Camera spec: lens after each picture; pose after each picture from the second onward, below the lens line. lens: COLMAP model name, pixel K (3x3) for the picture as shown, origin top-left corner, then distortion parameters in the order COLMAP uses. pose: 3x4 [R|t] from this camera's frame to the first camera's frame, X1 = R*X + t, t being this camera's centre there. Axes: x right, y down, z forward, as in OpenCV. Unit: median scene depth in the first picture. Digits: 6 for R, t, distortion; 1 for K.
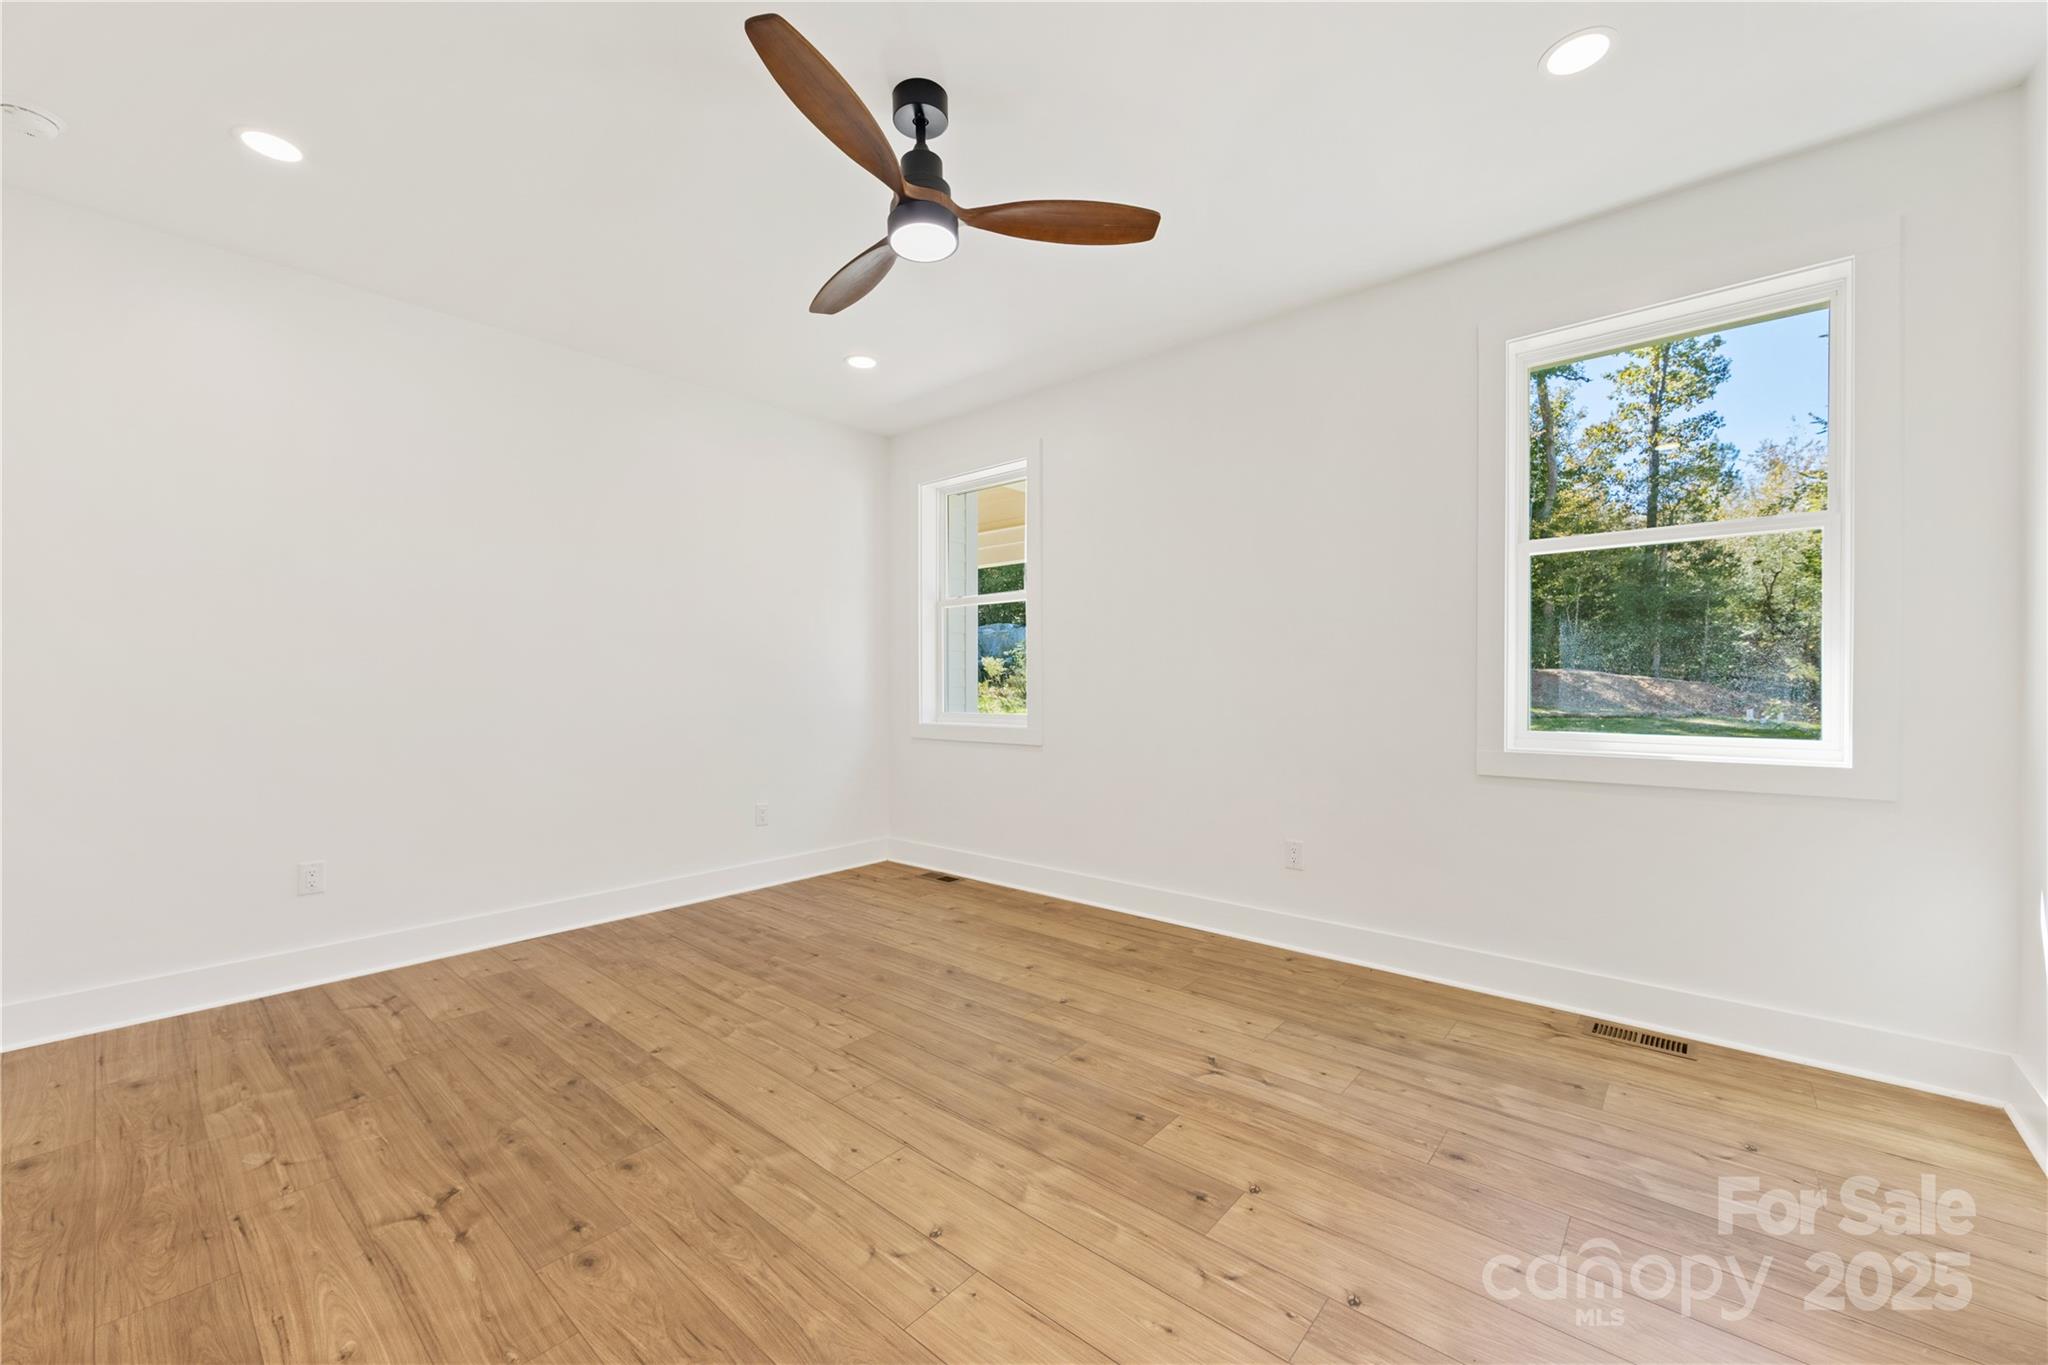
lens RADIAL K [[803.2, 0, 1024.0], [0, 803.2, 699.9], [0, 0, 1]] dist [-0.000147, -0.000694]
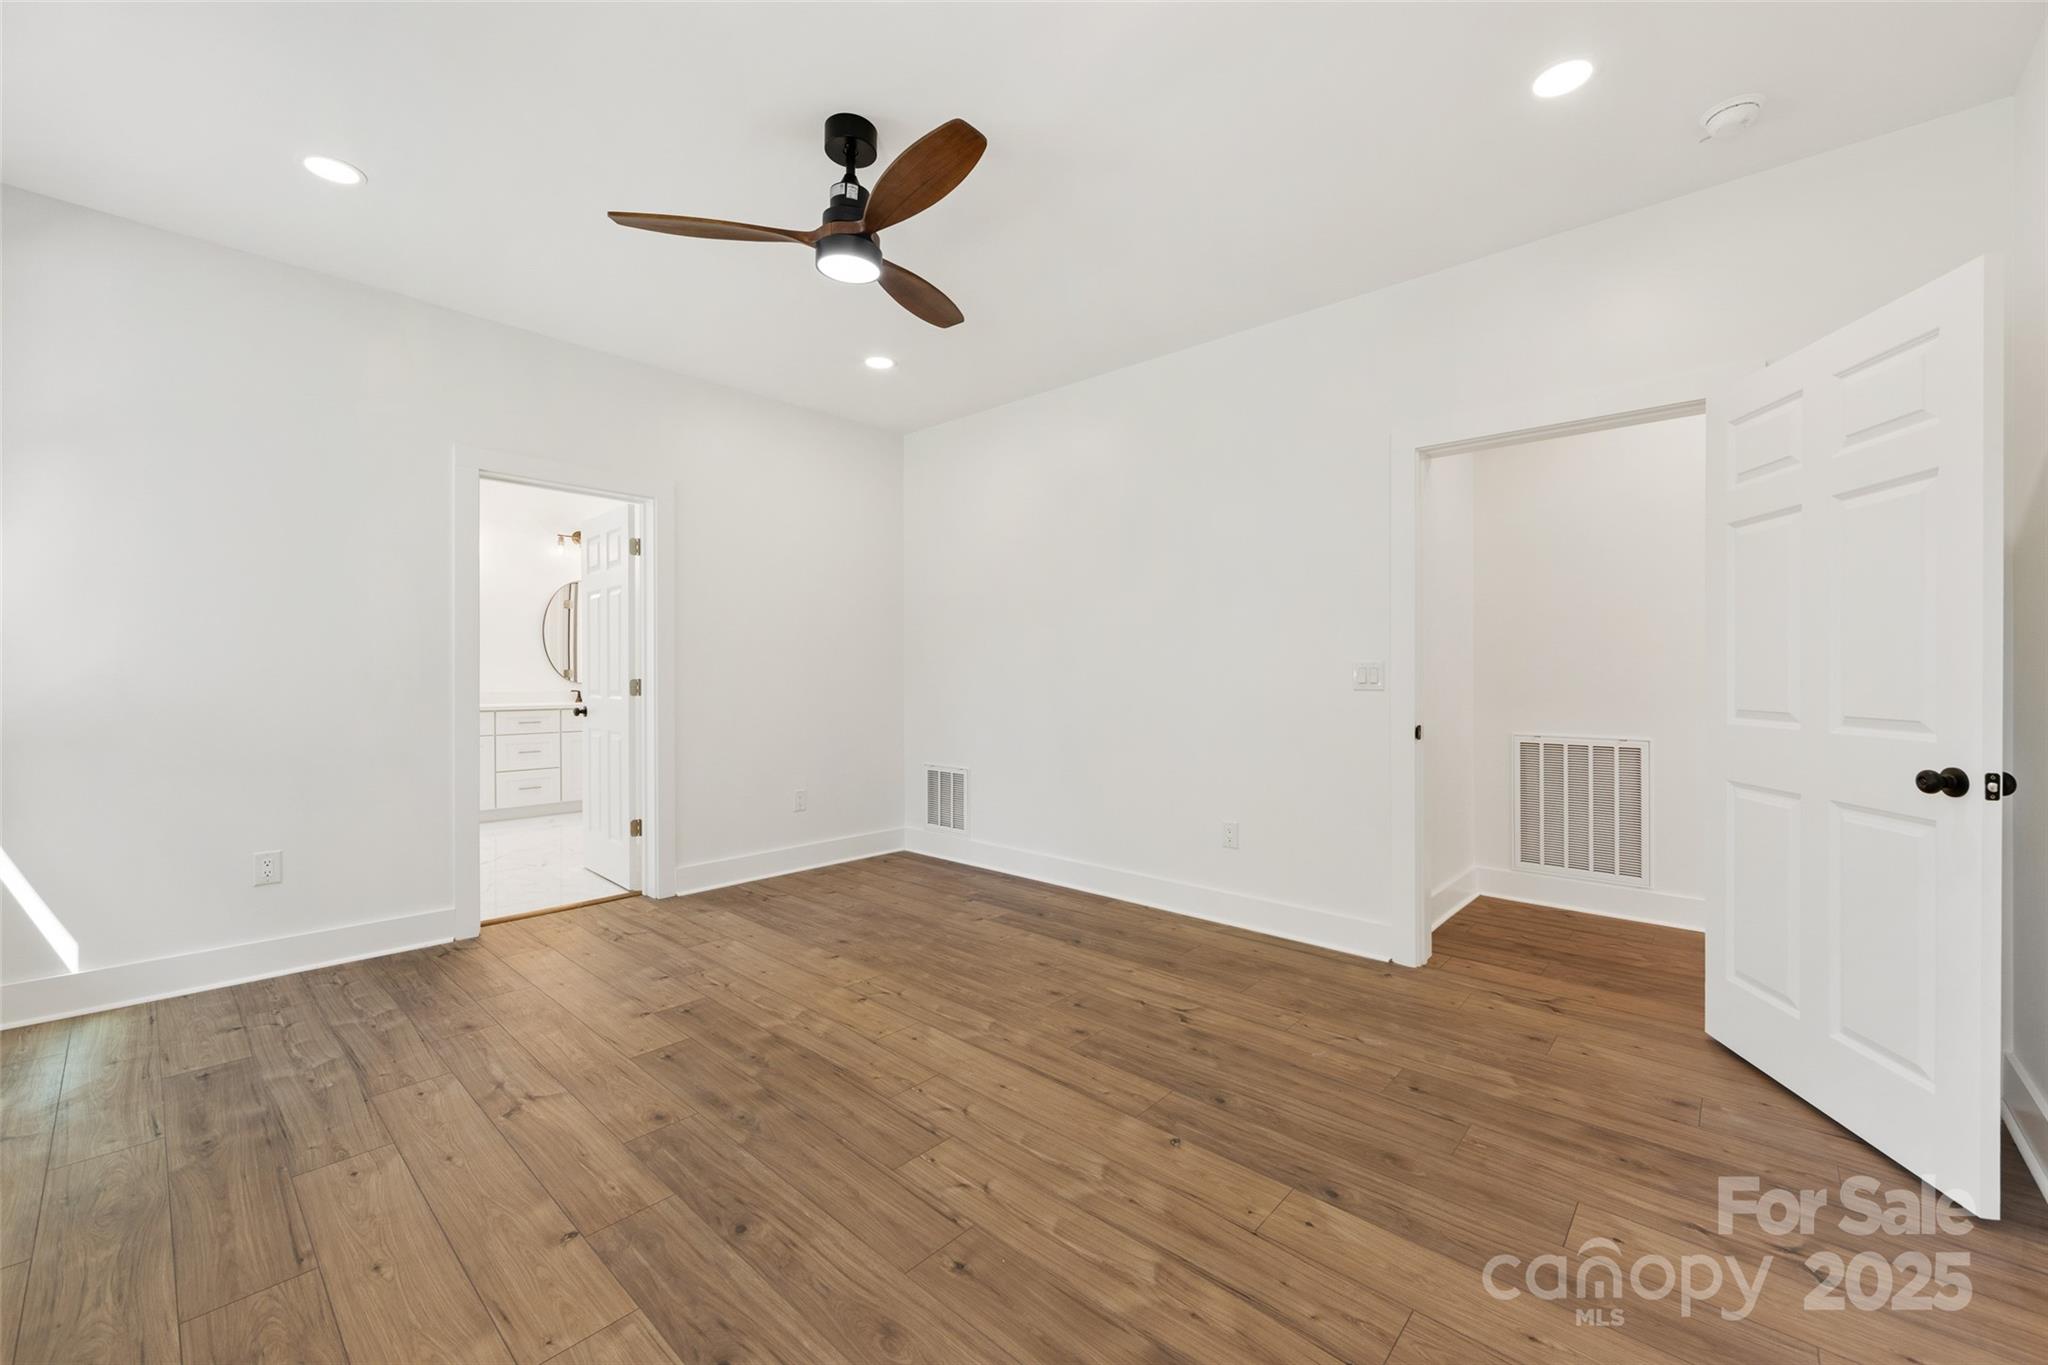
lens RADIAL K [[803.2, 0, 1026.2], [0, 803.2, 677.9], [0, 0, 1]] dist [-0.000147, -0.000694]
pose [[-0.999775, -0.000406, 0.021224, -0.358057], [0.000132, 0.999679, 0.025353, -0.042775], [-0.021227, 0.025351, -0.999453, 1.946876]]
